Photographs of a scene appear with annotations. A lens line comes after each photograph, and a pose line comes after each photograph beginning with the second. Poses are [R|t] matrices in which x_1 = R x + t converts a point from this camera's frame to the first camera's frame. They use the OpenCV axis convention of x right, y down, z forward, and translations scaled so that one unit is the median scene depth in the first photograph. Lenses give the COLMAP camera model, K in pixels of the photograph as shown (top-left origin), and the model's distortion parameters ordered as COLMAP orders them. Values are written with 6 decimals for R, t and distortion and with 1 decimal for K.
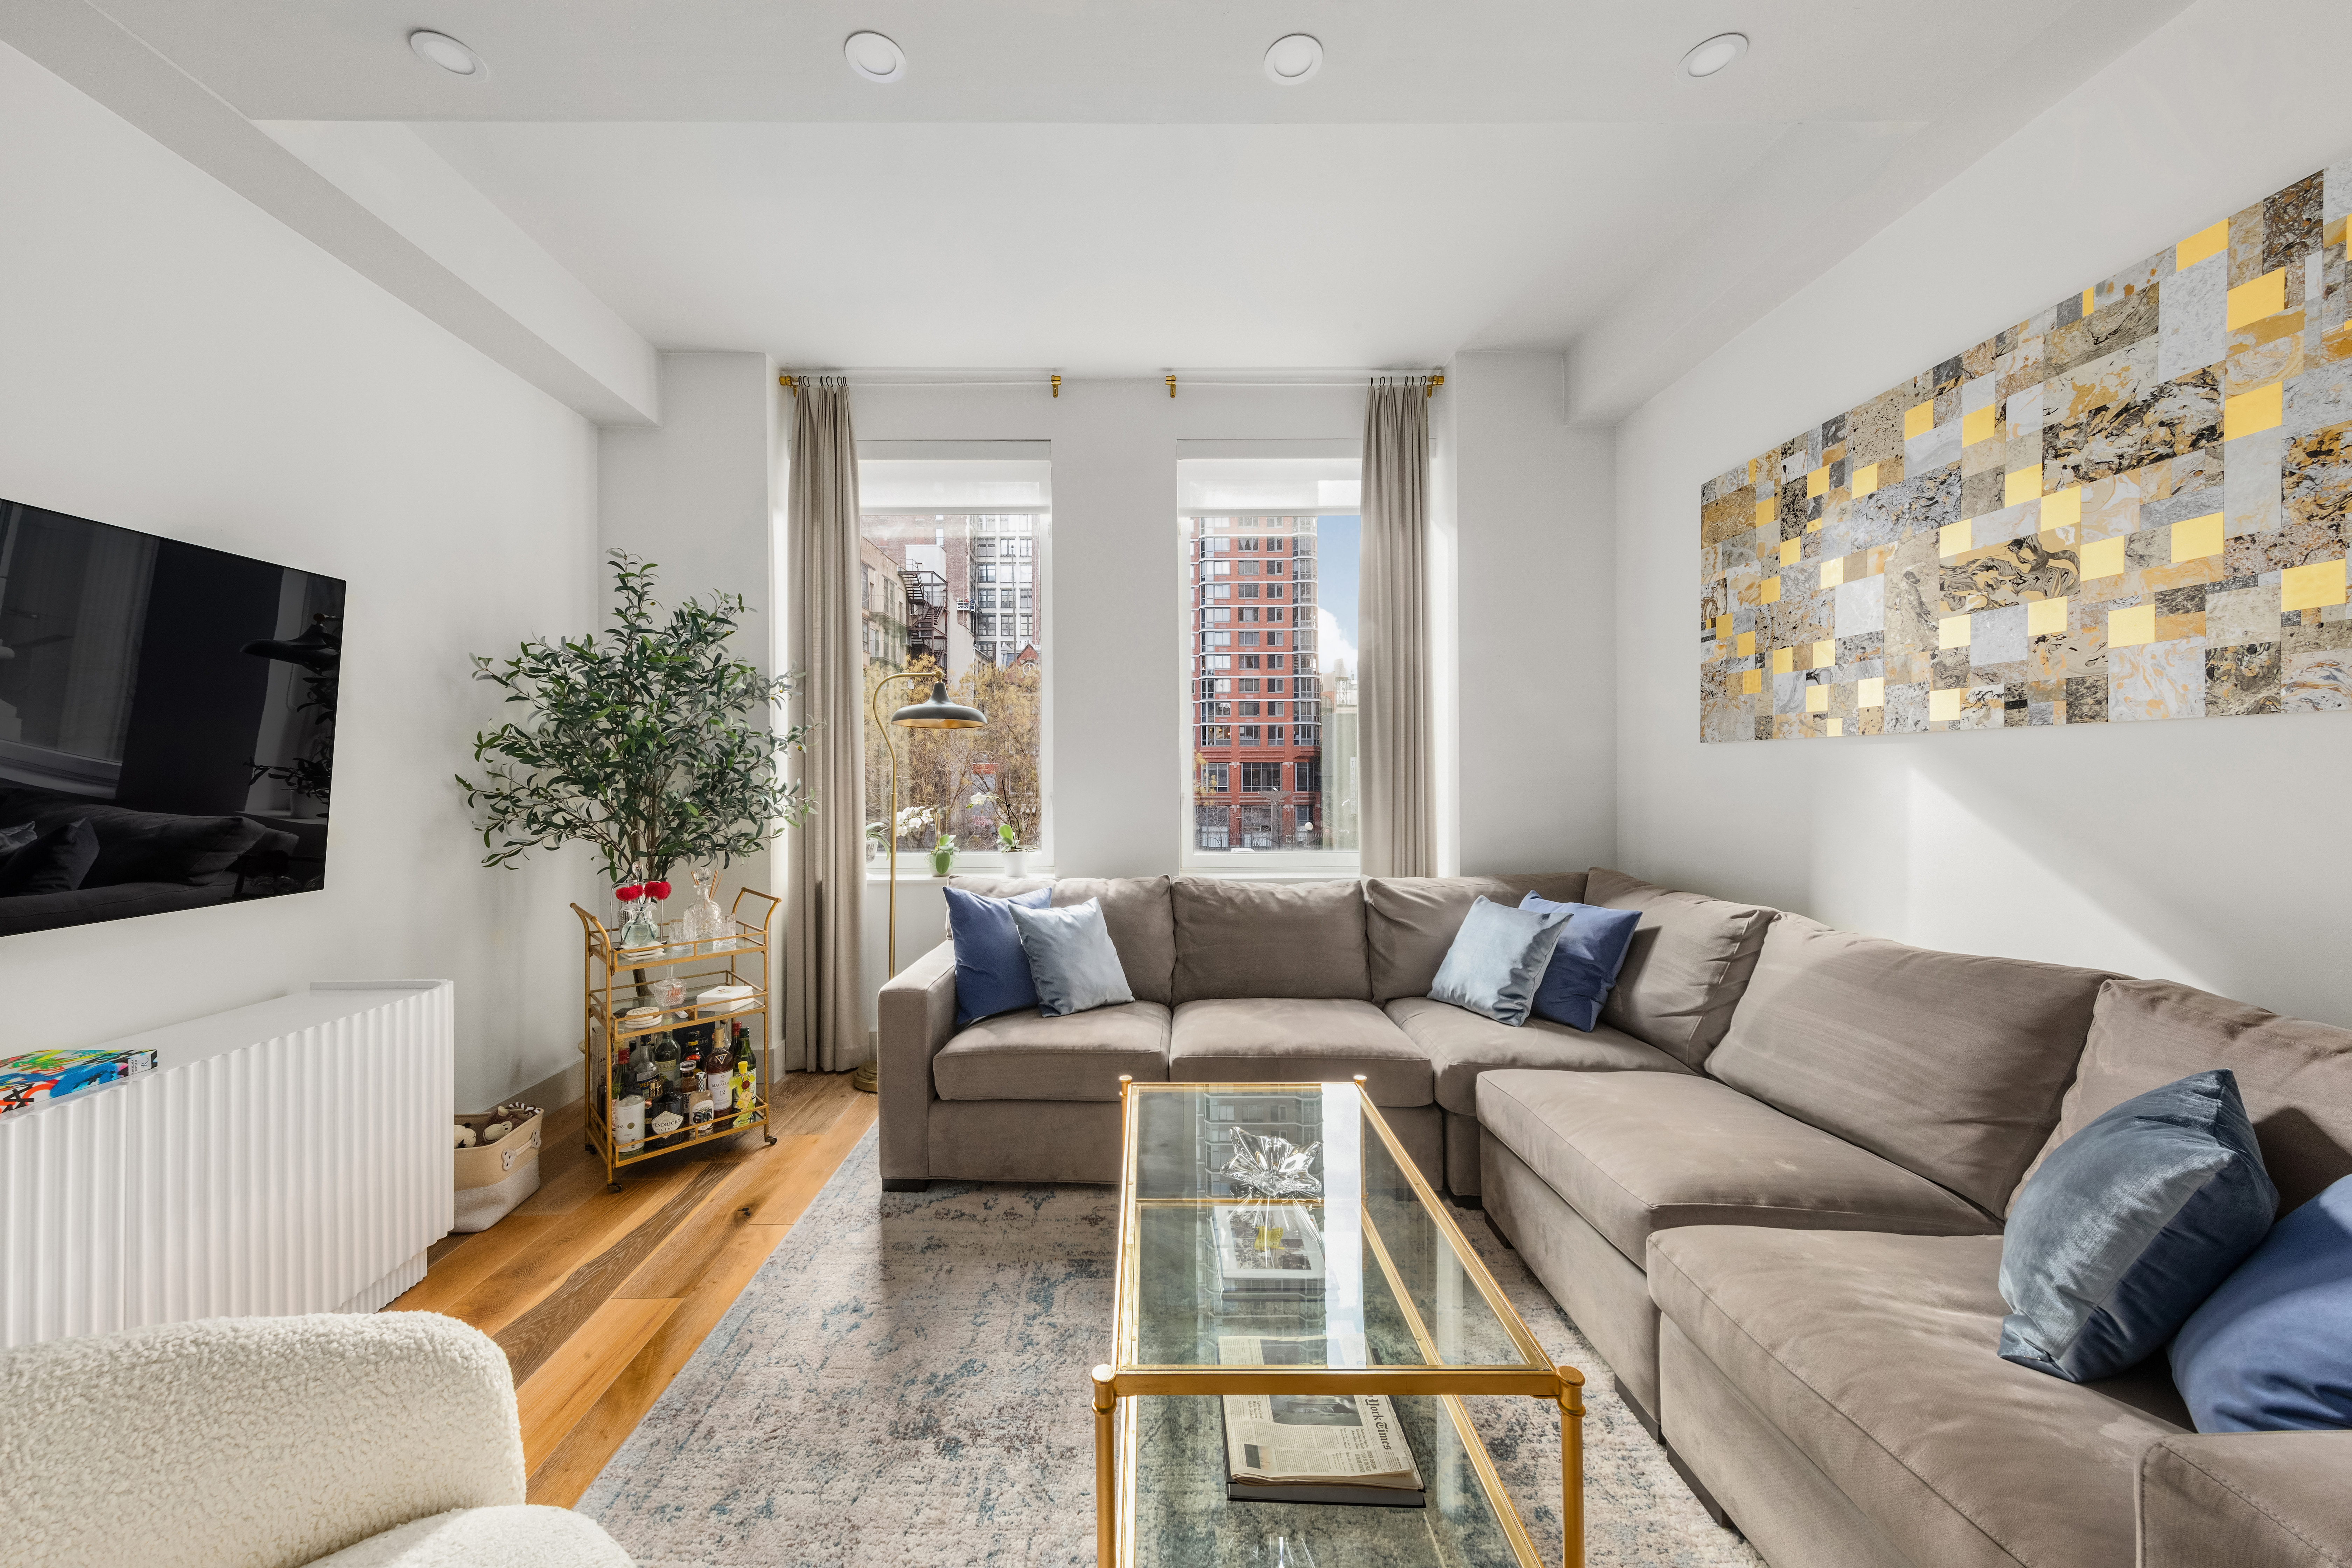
lens RADIAL K [[842.7, 0, 1263.5], [0, 842.7, 792.8], [0, 0, 1]] dist [0.003181, 0.000254]
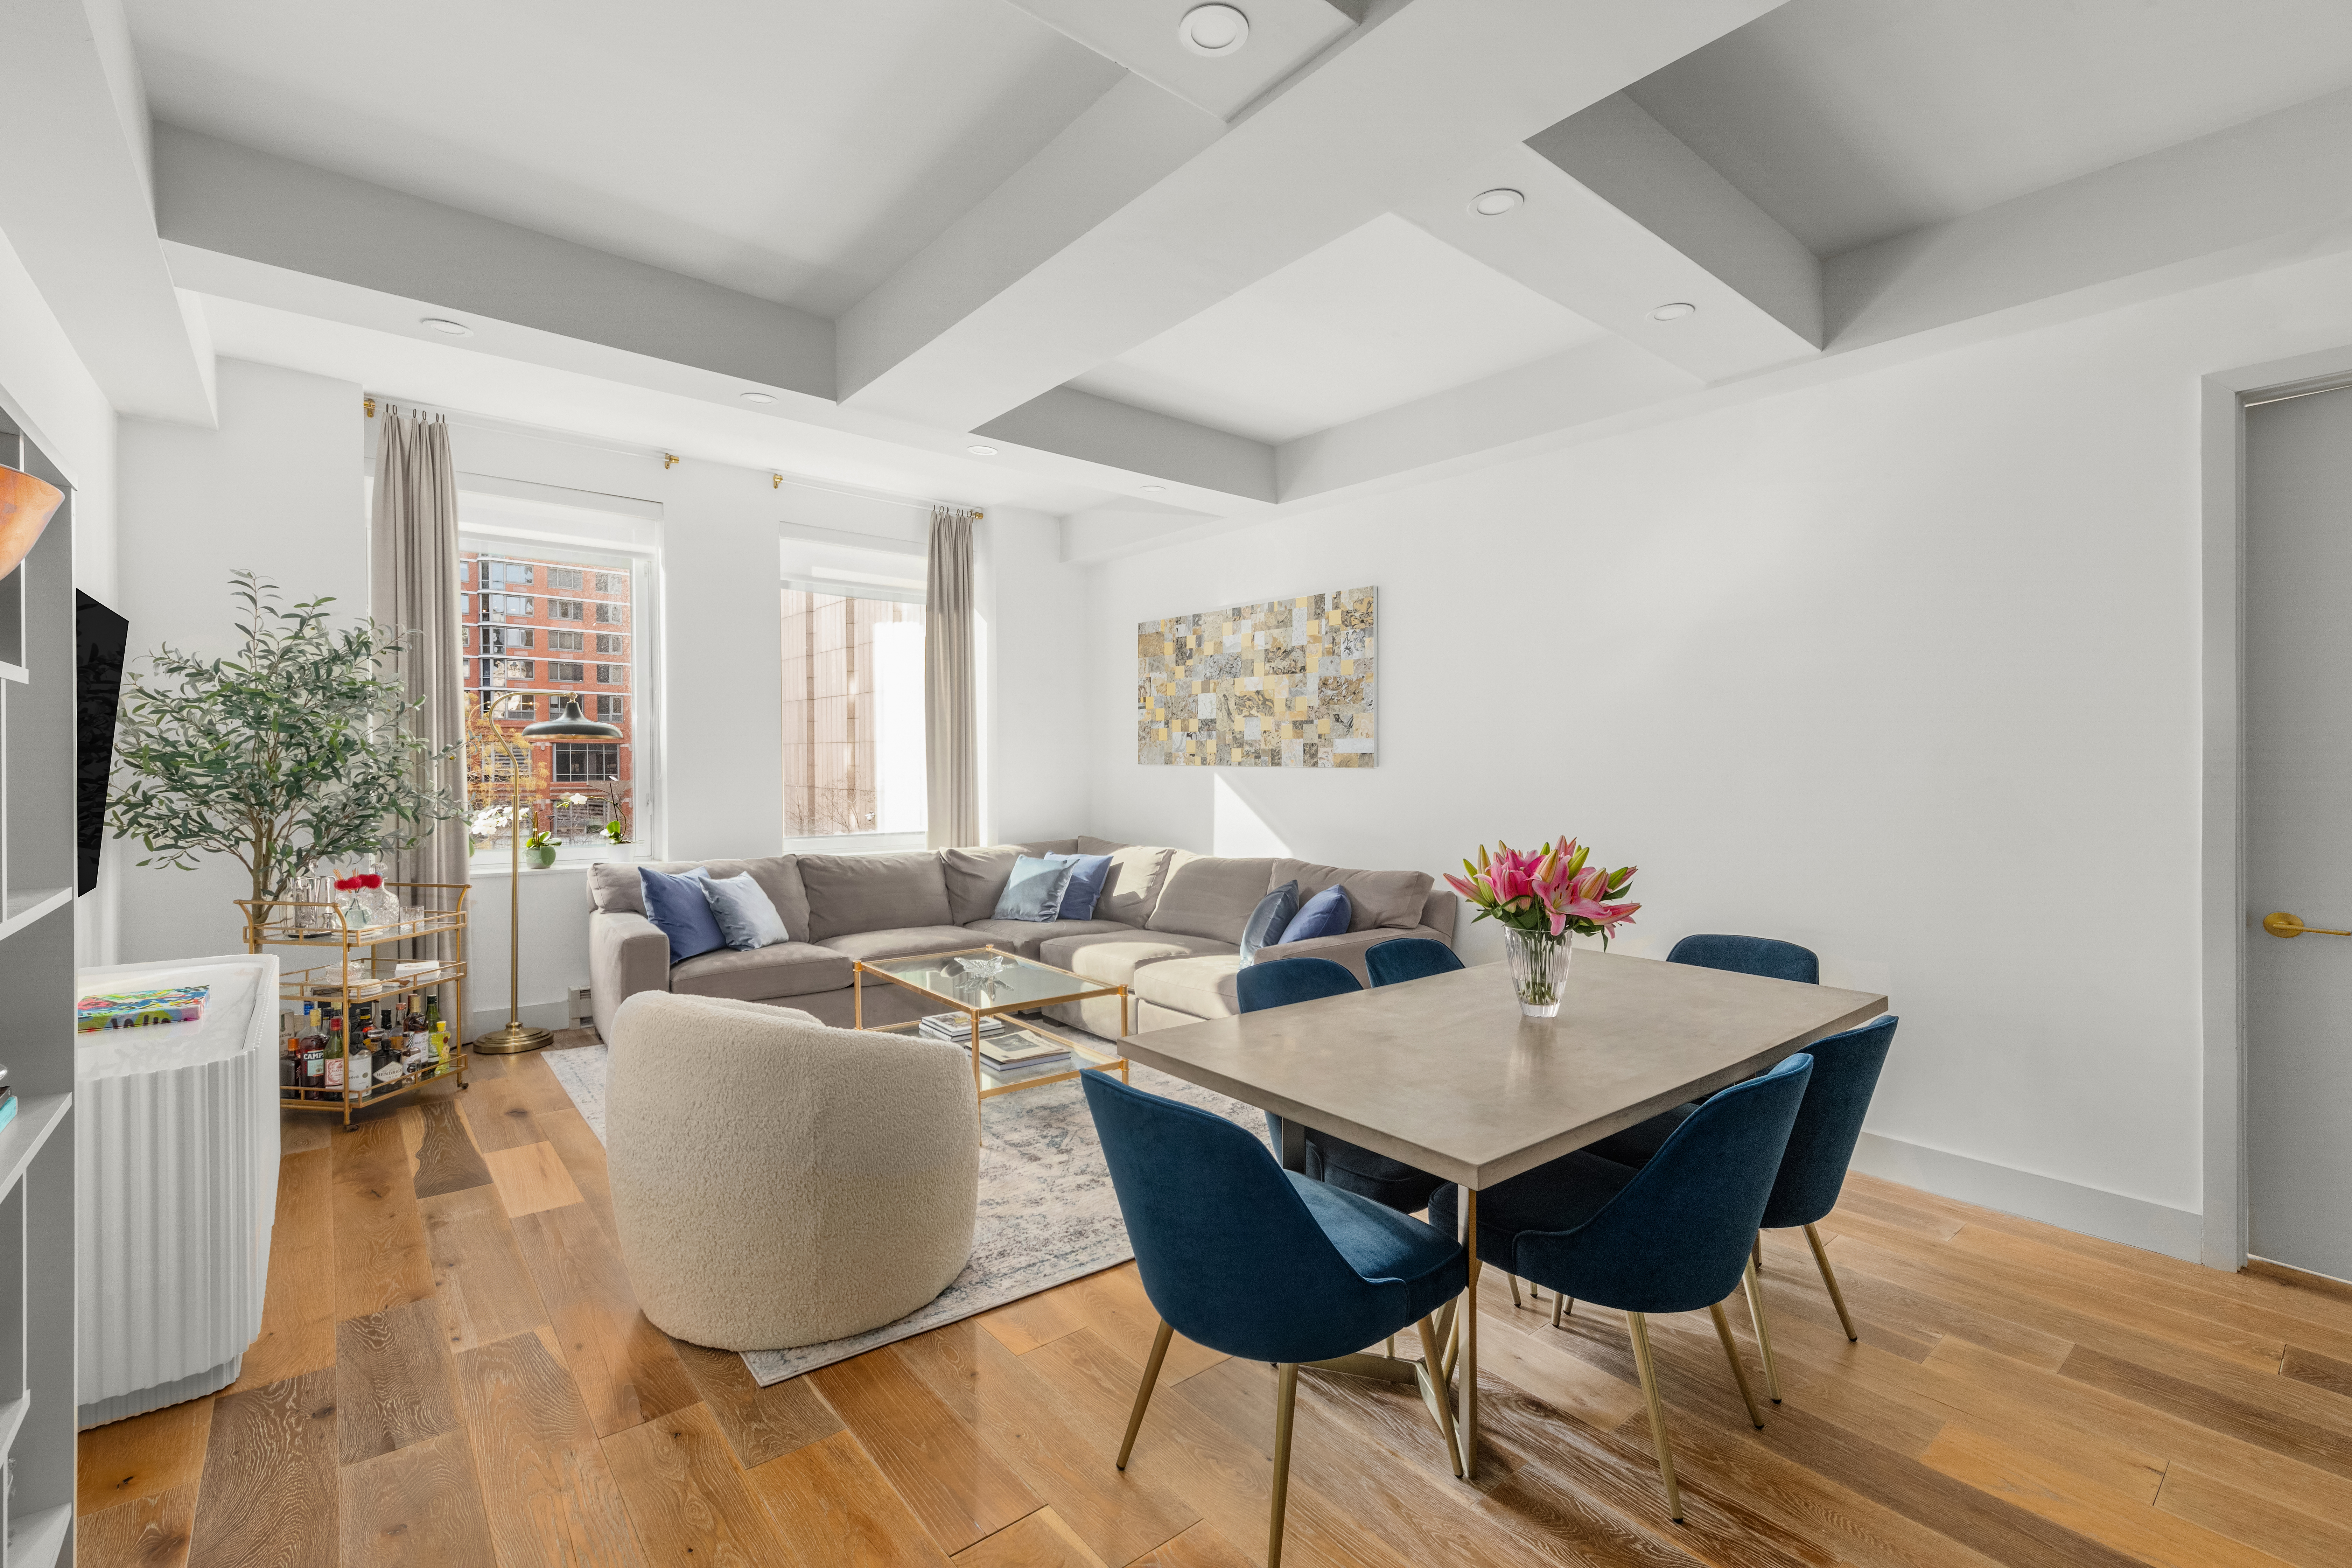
lens RADIAL K [[1029.8, 0, 1171.5], [0, 1029.8, 782.4], [0, 0, 1]] dist [0.000235, 0.000023]
pose [[0.848152, -0.004495, 0.529735, -0.633941], [0.003225, 0.999989, 0.003323, -0.027460], [-0.529744, -0.001110, 0.848157, -0.979181]]
